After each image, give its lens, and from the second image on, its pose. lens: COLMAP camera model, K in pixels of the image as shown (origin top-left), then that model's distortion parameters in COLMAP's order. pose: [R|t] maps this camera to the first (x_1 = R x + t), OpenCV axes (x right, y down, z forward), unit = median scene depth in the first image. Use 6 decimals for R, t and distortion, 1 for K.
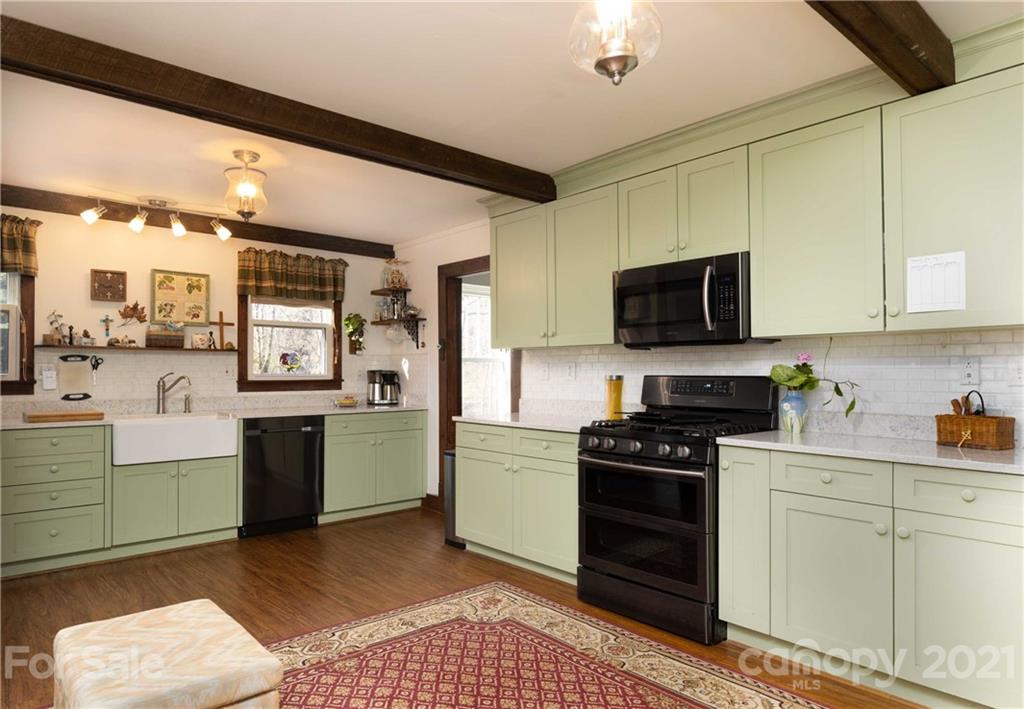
lens RADIAL K [[629.5, 0, 509.9], [0, 629.5, 359.9], [0, 0, 1]] dist [-0.001904, 0.001559]
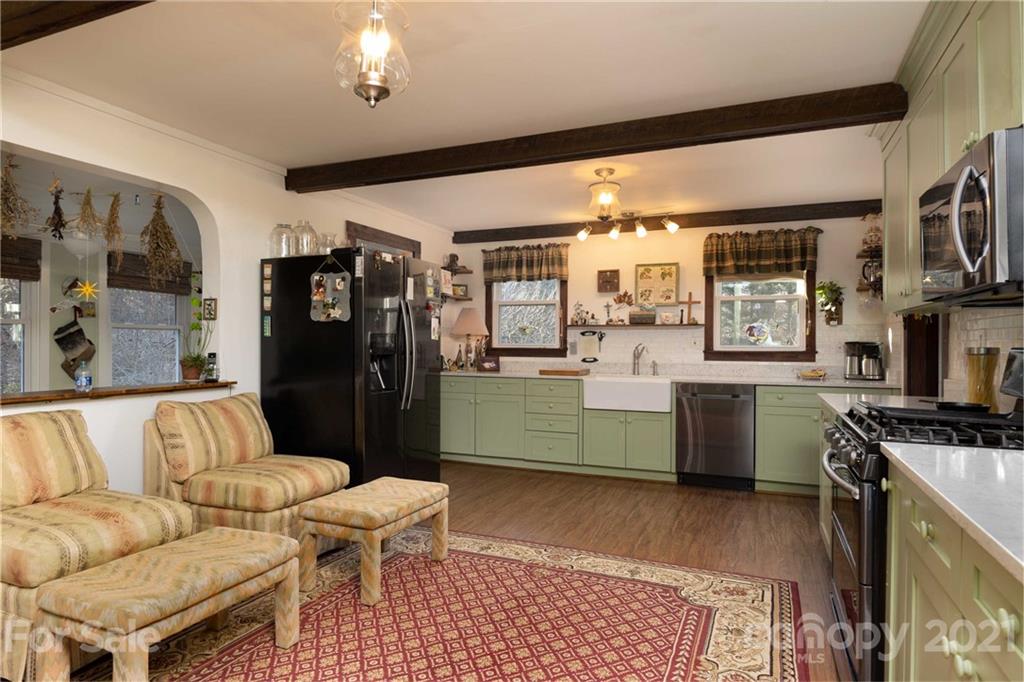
lens RADIAL K [[584.8, 0, 509.0], [0, 584.8, 346.3], [0, 0, 1]] dist [-0.002659, 0.000140]
pose [[0.431122, 0.006670, -0.902269, 0.421946], [0.013870, 0.999806, 0.014019, 0.005140], [0.902187, -0.018558, 0.430946, 0.237166]]
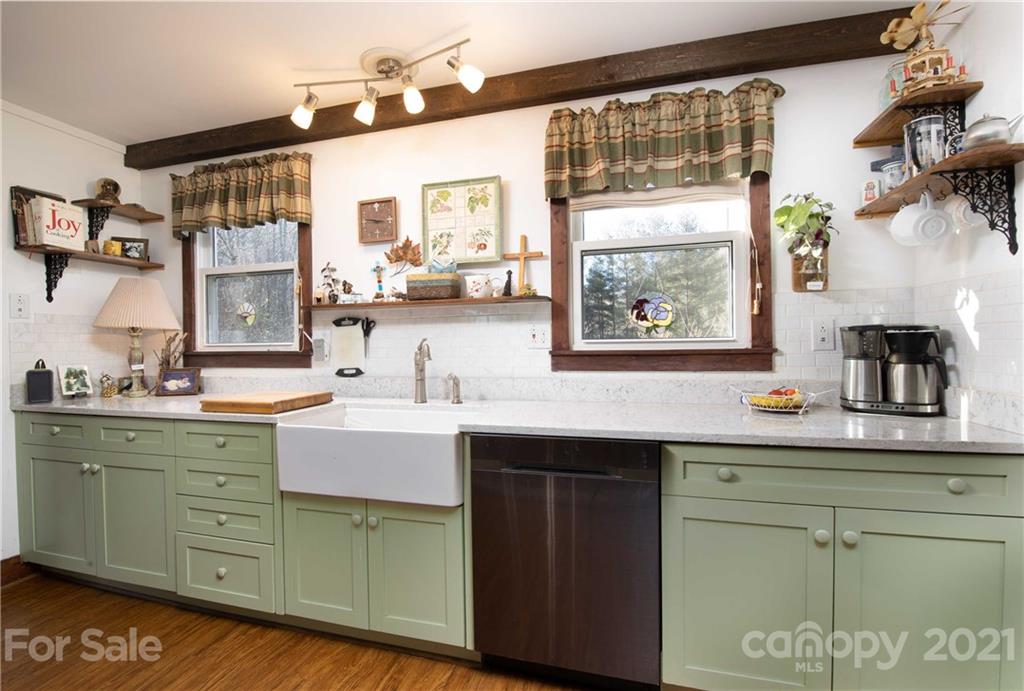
lens RADIAL K [[456.3, 0, 514.0], [0, 456.3, 348.6], [0, 0, 1]] dist [-0.004361, -0.000896]
pose [[0.519858, 0.005044, -0.854238, -0.103318], [0.031878, 0.999172, 0.025300, 0.020827], [0.853658, -0.040384, 0.519267, 0.833708]]
